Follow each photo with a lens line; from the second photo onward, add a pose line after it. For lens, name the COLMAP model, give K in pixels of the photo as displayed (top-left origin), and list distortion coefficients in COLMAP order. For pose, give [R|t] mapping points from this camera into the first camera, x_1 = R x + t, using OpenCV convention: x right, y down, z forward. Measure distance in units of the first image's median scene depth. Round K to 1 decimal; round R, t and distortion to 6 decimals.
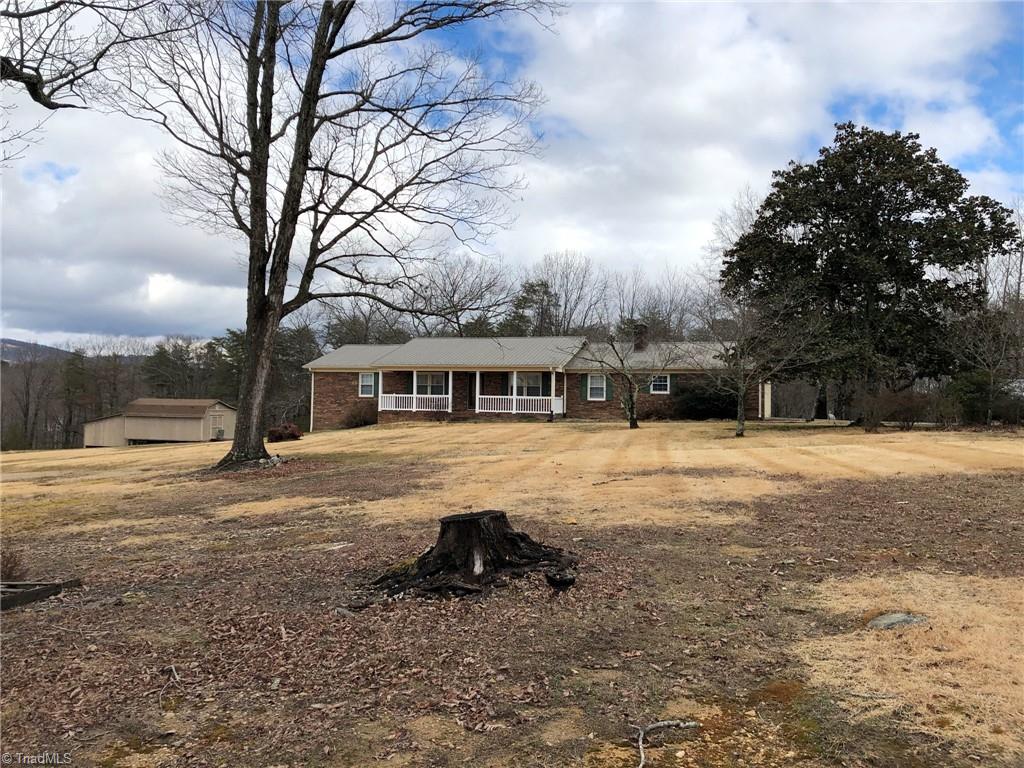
lens RADIAL K [[835.6, 0, 481.5], [0, 835.6, 383.5], [0, 0, 1]] dist [-0.013663, -0.005035]
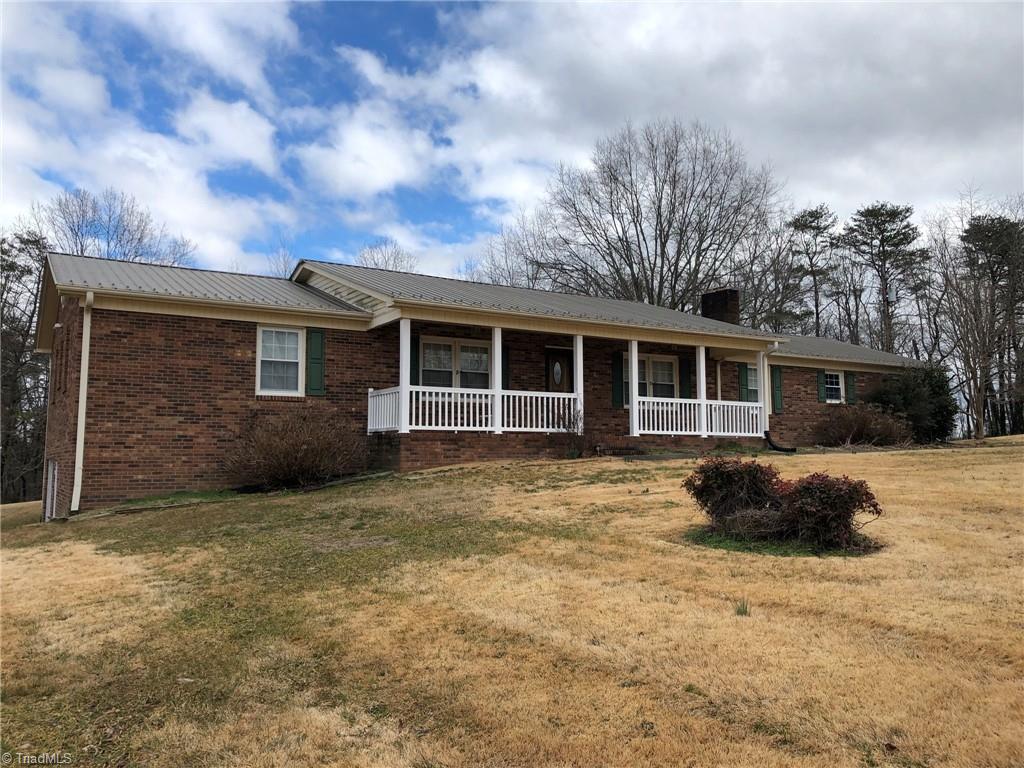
lens RADIAL K [[927.2, 0, 512.0], [0, 927.2, 384.0], [0, 0, 1]] dist [0.015959, 0.011443]
pose [[0.592353, 0.055690, 0.803752, -0.421991], [0.001256, 0.997543, -0.070042, 0.040981], [-0.805678, 0.042499, 0.590827, 0.760392]]
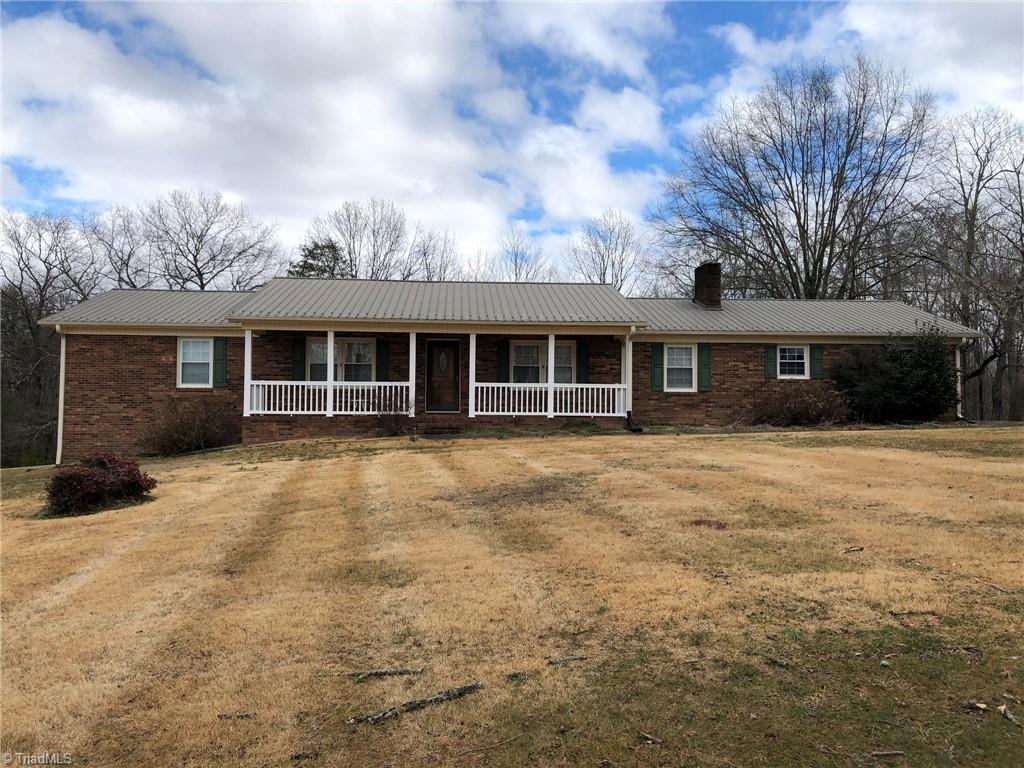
lens RADIAL K [[823.1, 0, 491.9], [0, 823.1, 389.1], [0, 0, 1]] dist [-0.002280, -0.011728]
pose [[0.911978, 0.000869, 0.410237, -0.192031], [-0.000713, 1.000000, -0.000534, 0.018270], [-0.410238, 0.000195, 0.911979, 0.544128]]
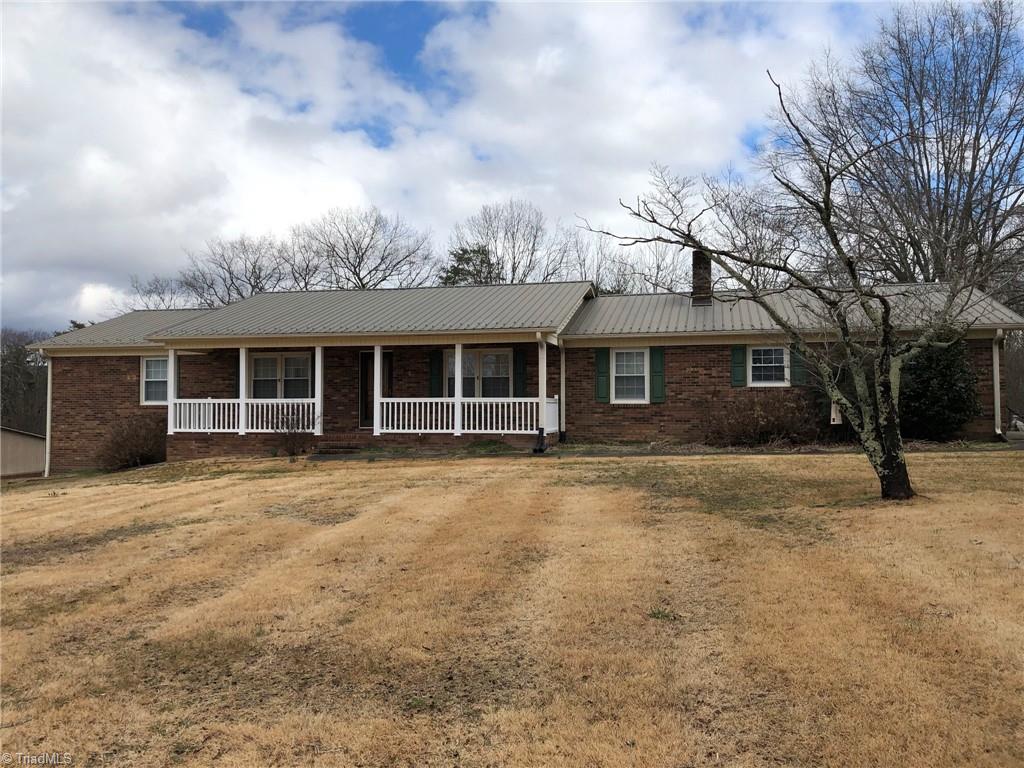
lens RADIAL K [[820.2, 0, 512.0], [0, 820.2, 384.0], [0, 0, 1]] dist [0.002926, -0.037668]
pose [[0.991493, -0.015235, 0.129262, 0.010629], [0.015941, 0.999863, -0.004426, 0.009659], [-0.129177, 0.006448, 0.991601, 0.532327]]
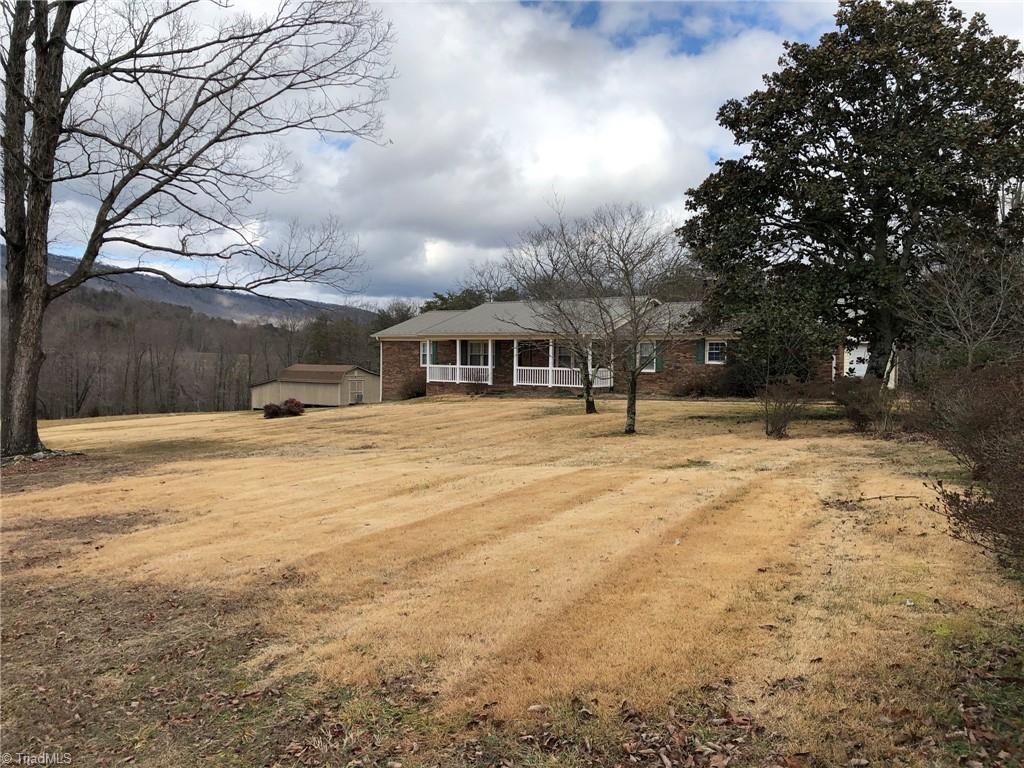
lens RADIAL K [[820.2, 0, 512.0], [0, 820.2, 384.0], [0, 0, 1]] dist [0.002926, -0.037668]
pose [[0.954858, 0.003243, -0.297044, 0.252471], [0.013216, 0.998487, 0.053385, -0.014016], [0.296768, -0.054901, 0.953370, 0.150404]]
